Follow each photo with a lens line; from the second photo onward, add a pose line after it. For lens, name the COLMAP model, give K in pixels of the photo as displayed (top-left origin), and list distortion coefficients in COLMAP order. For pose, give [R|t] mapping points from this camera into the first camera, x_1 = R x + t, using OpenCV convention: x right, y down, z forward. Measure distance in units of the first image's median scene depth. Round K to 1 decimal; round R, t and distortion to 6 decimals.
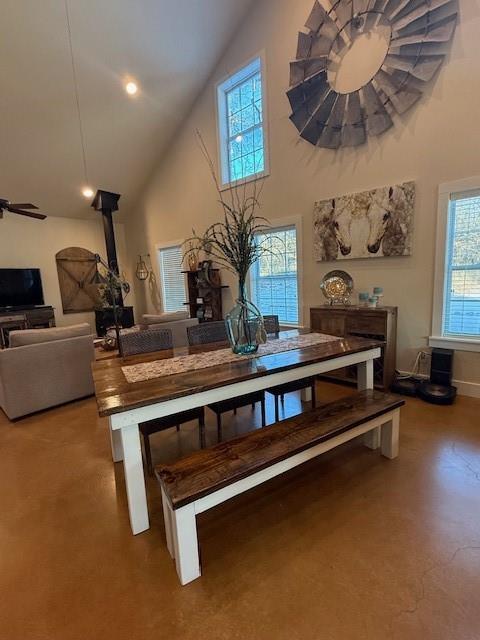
lens RADIAL K [[287.2, 0, 240.0], [0, 287.2, 320.0], [0, 0, 1]] dist [0.000504, 0.000074]
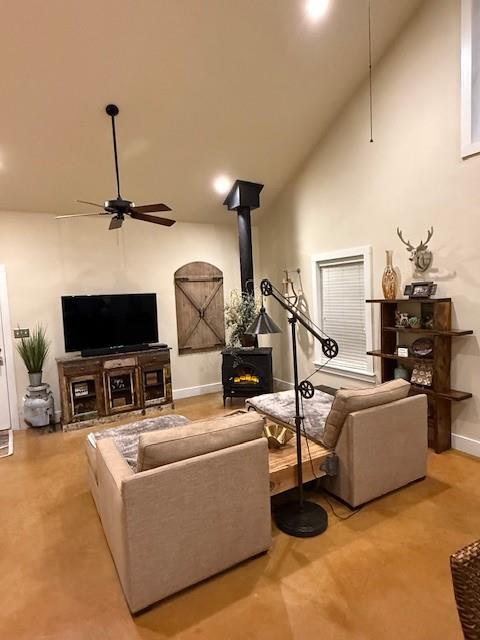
lens RADIAL K [[356.4, 0, 240.0], [0, 356.4, 320.0], [0, 0, 1]] dist [-0.000183, 0.000020]
pose [[0.952669, 0.027258, -0.302785, -0.212030], [-0.043653, 0.997916, -0.047511, -0.074634], [0.300859, 0.058480, 0.951874, 0.202196]]
